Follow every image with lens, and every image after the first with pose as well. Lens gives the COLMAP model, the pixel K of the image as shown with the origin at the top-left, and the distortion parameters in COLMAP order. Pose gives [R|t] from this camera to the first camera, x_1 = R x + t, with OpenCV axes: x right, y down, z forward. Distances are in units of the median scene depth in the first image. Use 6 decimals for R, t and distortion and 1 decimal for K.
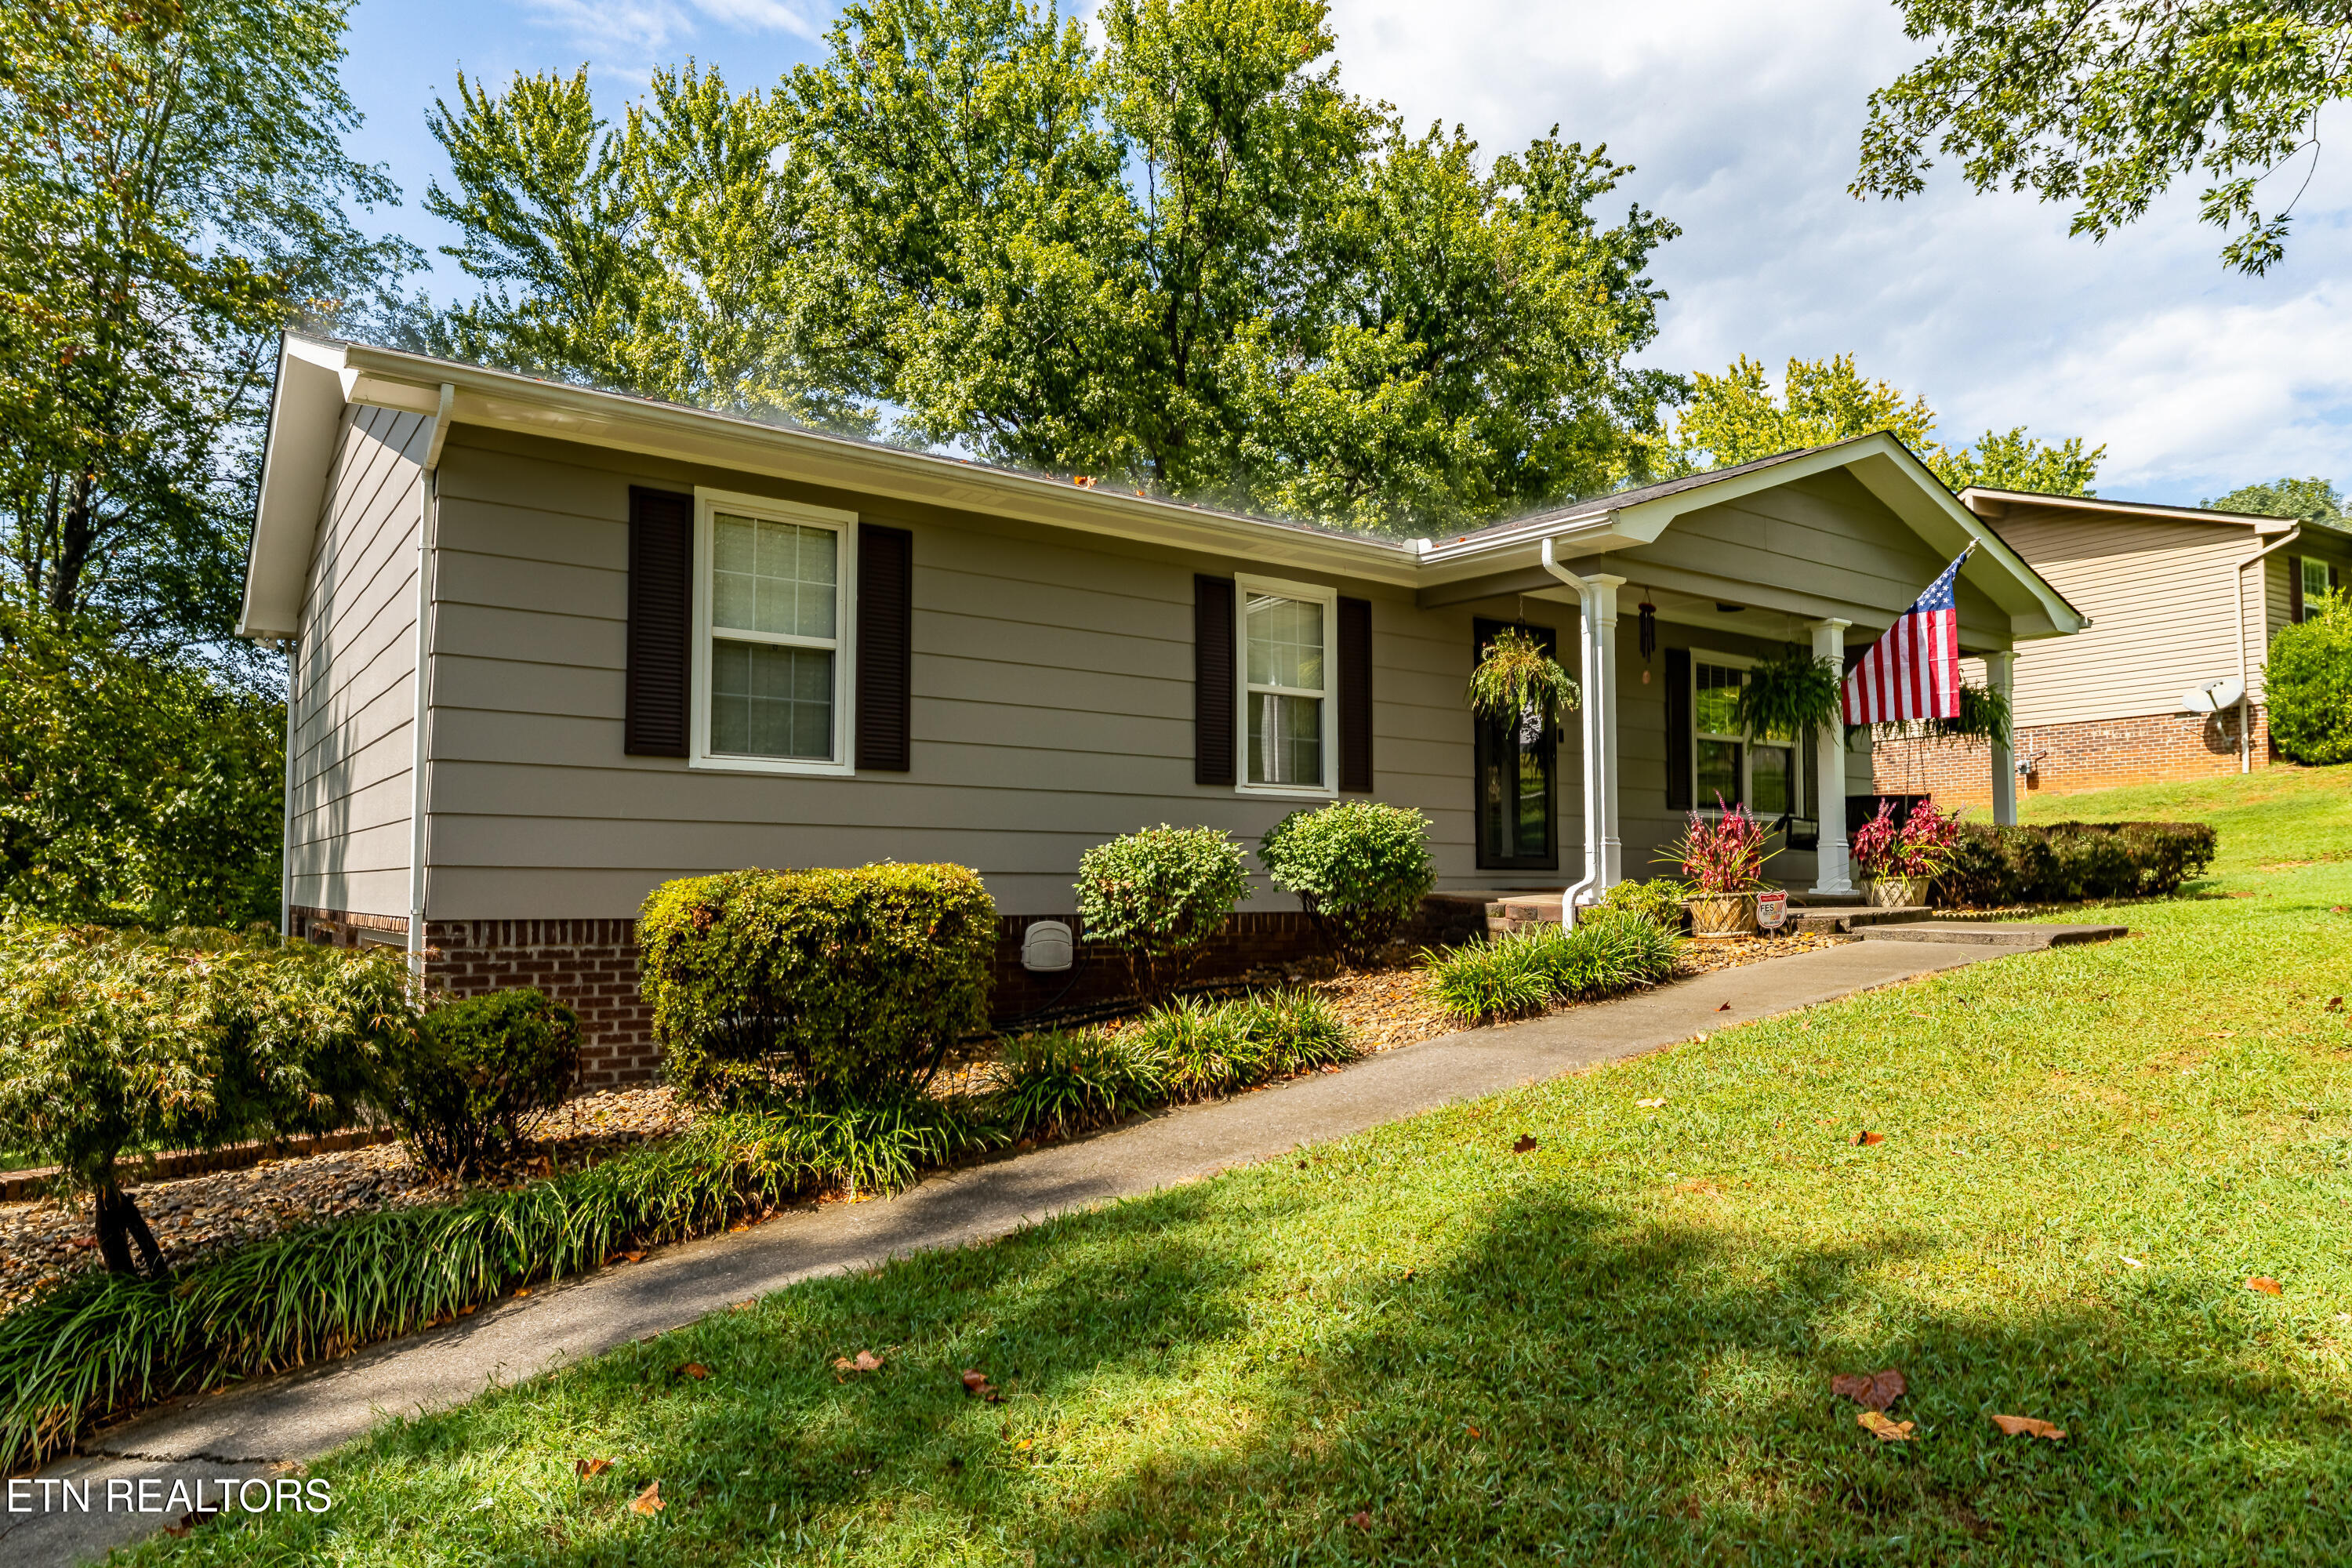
lens RADIAL K [[1470.1, 0, 1177.3], [0, 1470.1, 796.5], [0, 0, 1]] dist [0.000111, -0.000225]
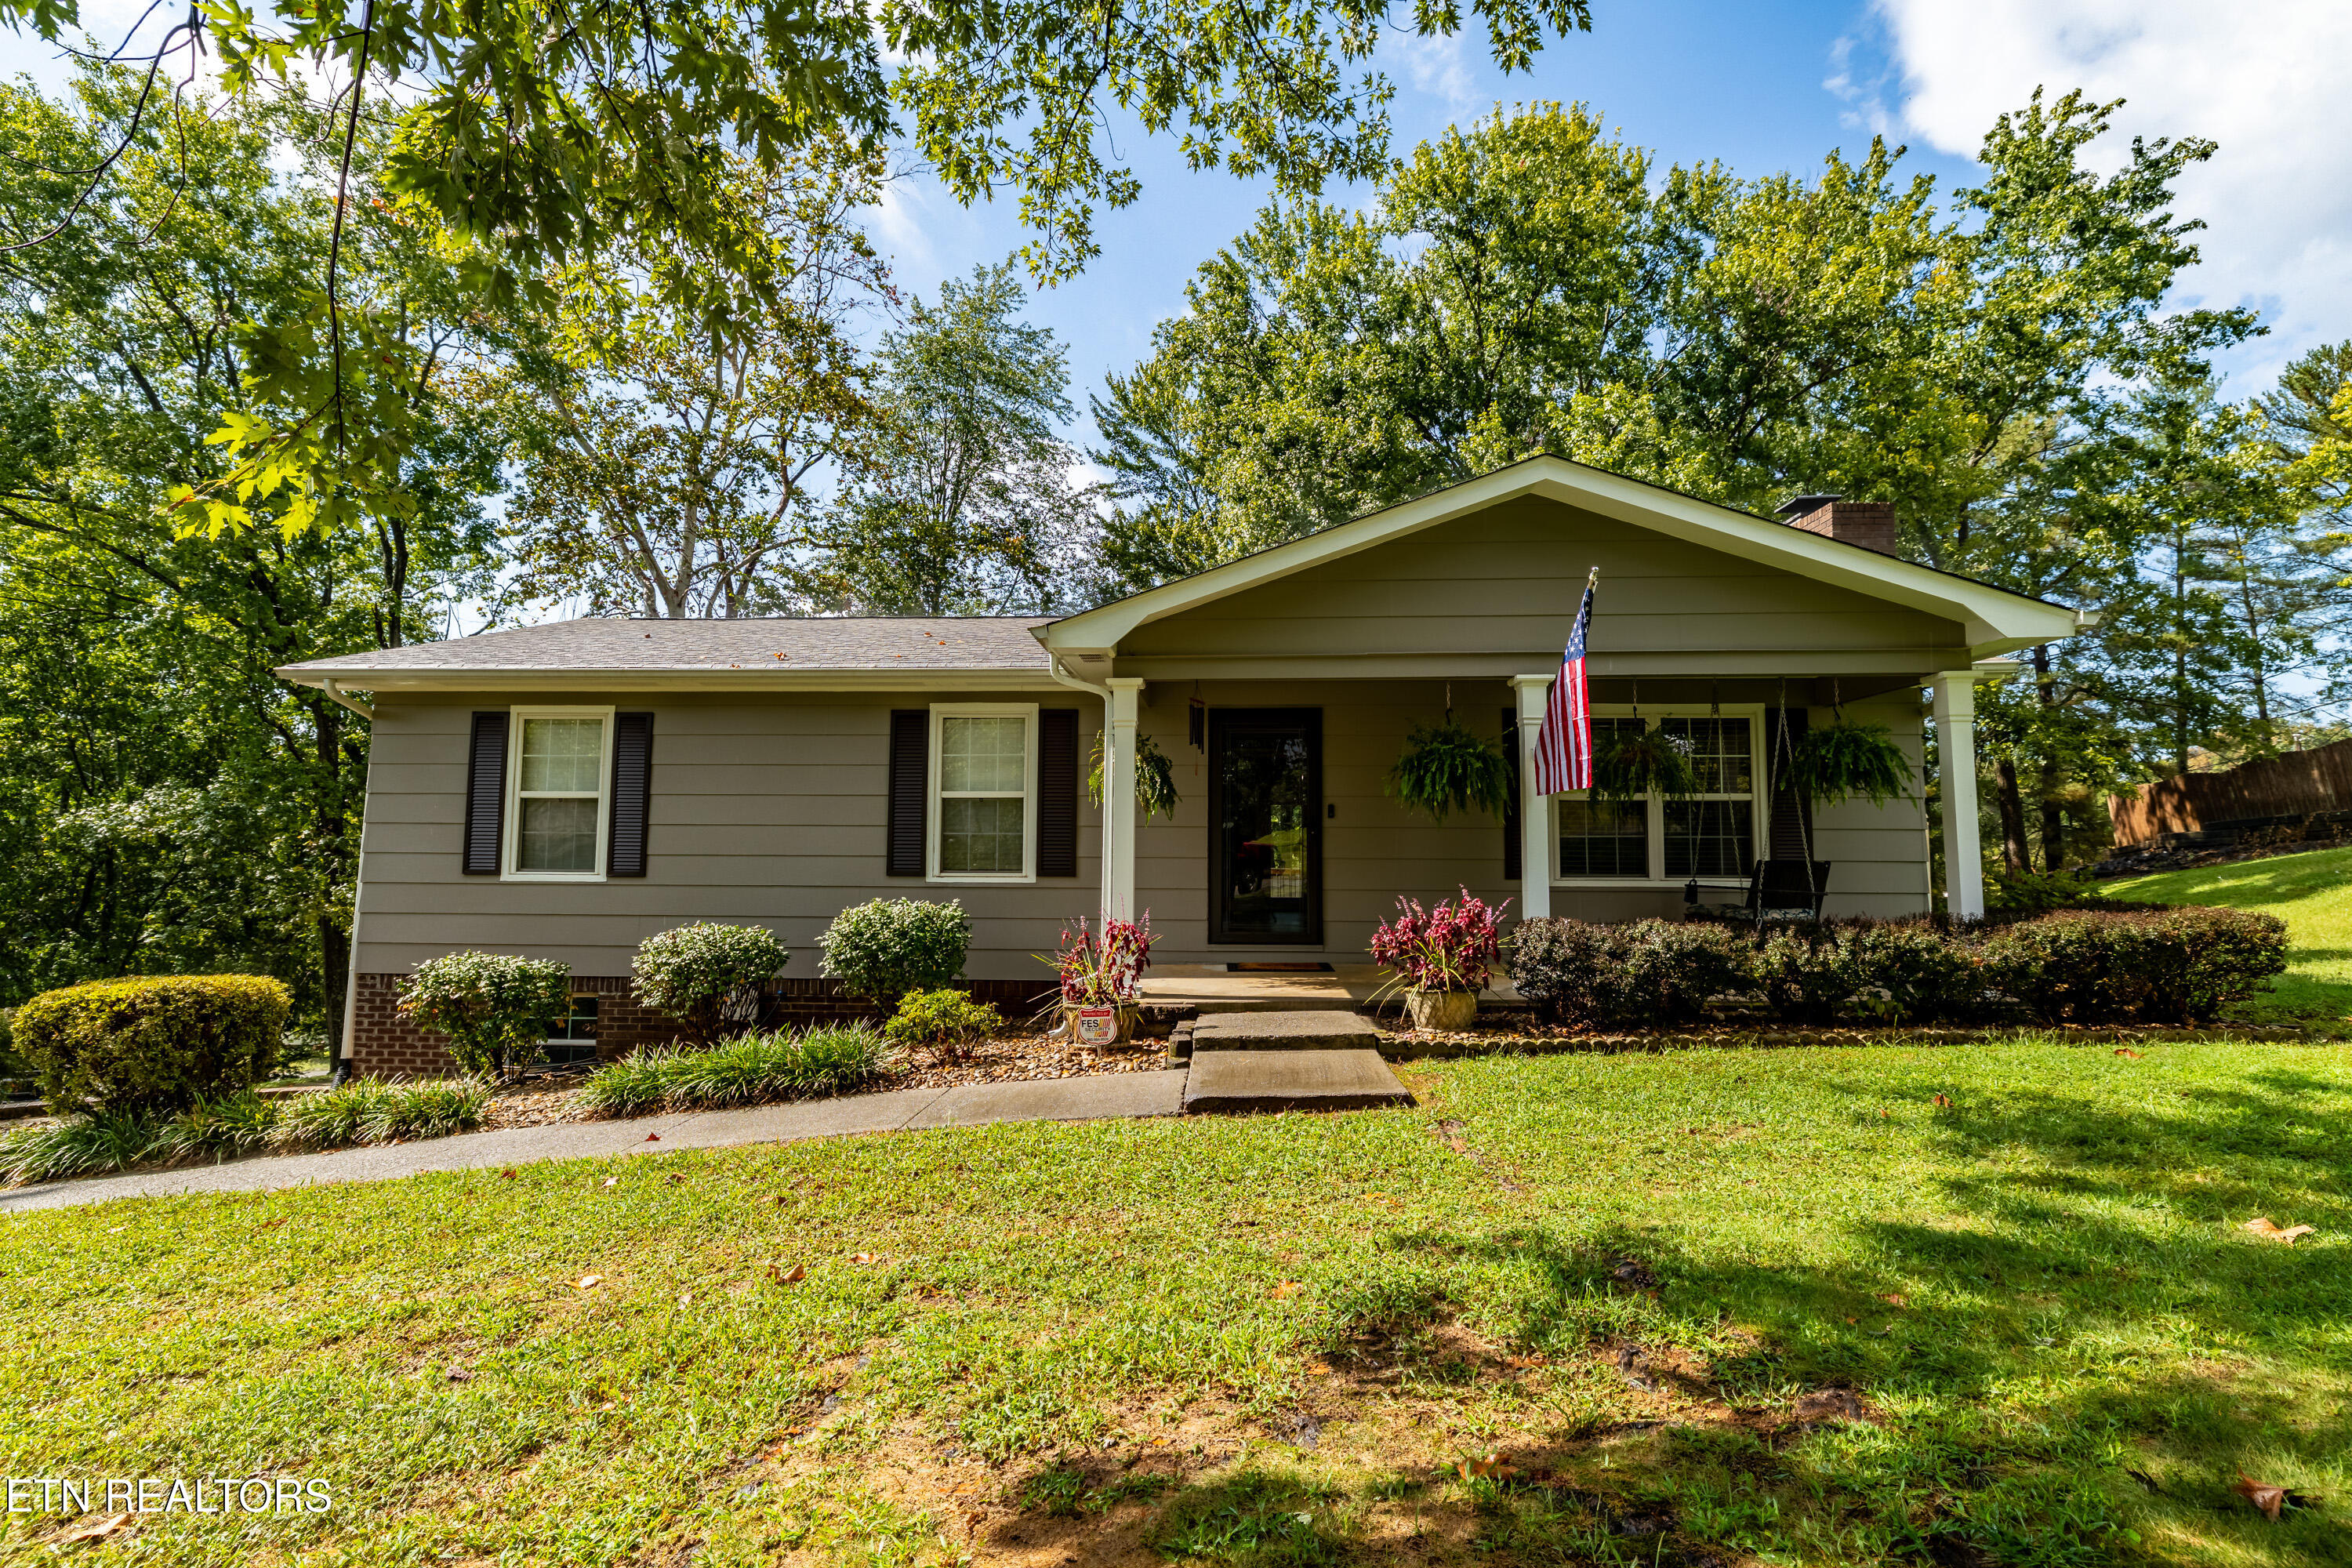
lens RADIAL K [[1076.1, 0, 1175.0], [0, 1076.1, 770.7], [0, 0, 1]] dist [-0.000873, 0.000150]
pose [[0.780571, -0.051307, -0.622958, 0.788081], [0.035303, 0.998653, -0.038014, -0.055599], [0.624069, 0.007681, 0.781331, 0.431430]]
